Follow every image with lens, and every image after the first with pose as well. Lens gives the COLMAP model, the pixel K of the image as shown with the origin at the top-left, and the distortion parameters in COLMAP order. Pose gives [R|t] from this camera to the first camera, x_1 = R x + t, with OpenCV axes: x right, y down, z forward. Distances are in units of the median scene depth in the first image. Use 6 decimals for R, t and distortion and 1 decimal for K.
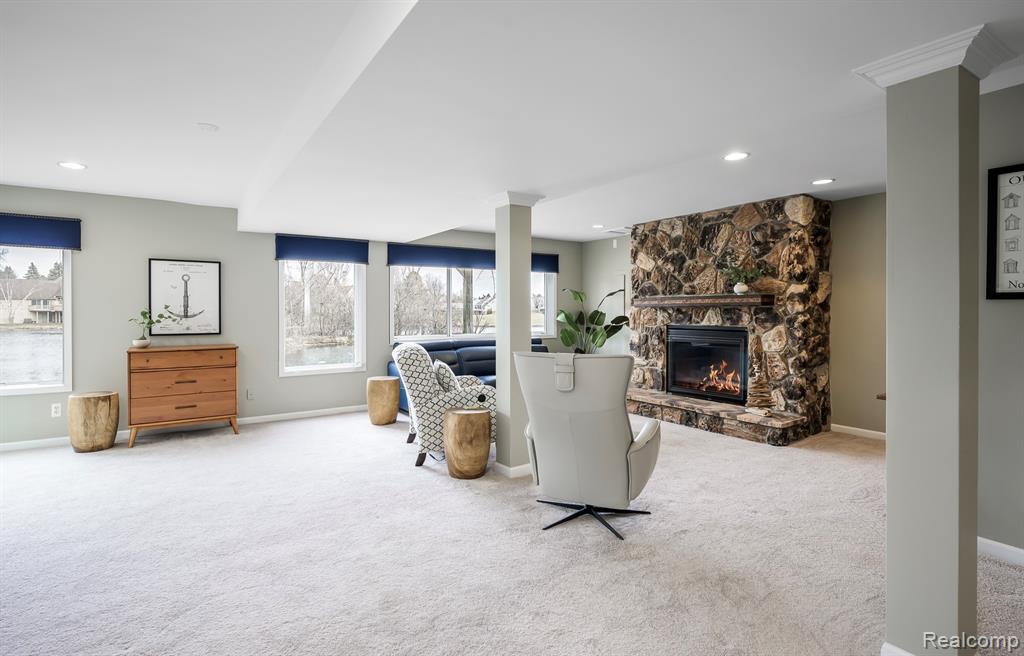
lens RADIAL K [[491.1, 0, 511.2], [0, 491.1, 317.3], [0, 0, 1]] dist [-0.000190, -0.000203]
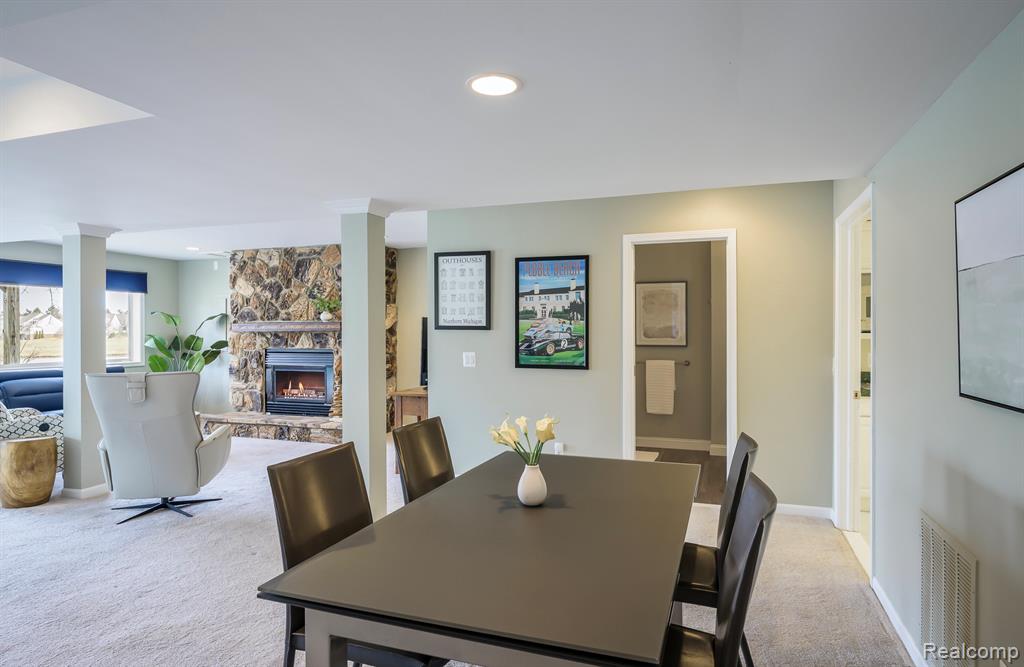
lens RADIAL K [[584.6, 0, 519.8], [0, 584.6, 333.6], [0, 0, 1]] dist [-0.002257, 0.000273]
pose [[0.798865, -0.001606, 0.601508, -0.002367], [0.009408, 0.999907, -0.009825, 0.000014], [-0.601437, 0.013508, 0.798806, -0.383769]]
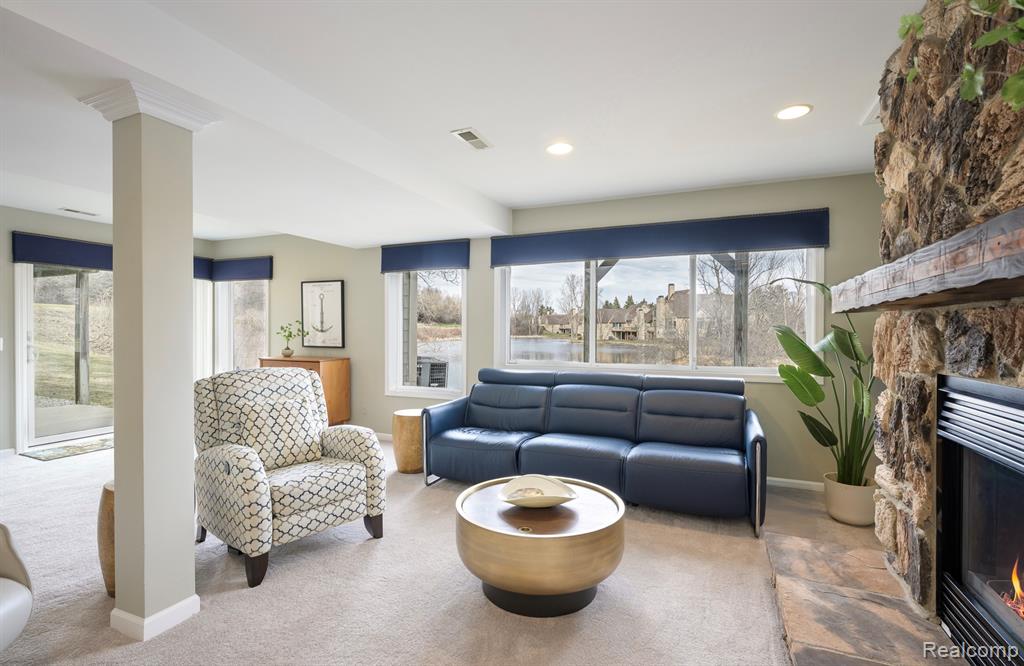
lens RADIAL K [[477.3, 0, 509.5], [0, 477.3, 333.7], [0, 0, 1]] dist [-0.002481, -0.000093]
pose [[0.528149, 0.008852, -0.849106, 0.475310], [-0.017329, 0.999850, -0.000355, -0.002681], [0.848975, 0.014902, 0.528223, 0.756131]]
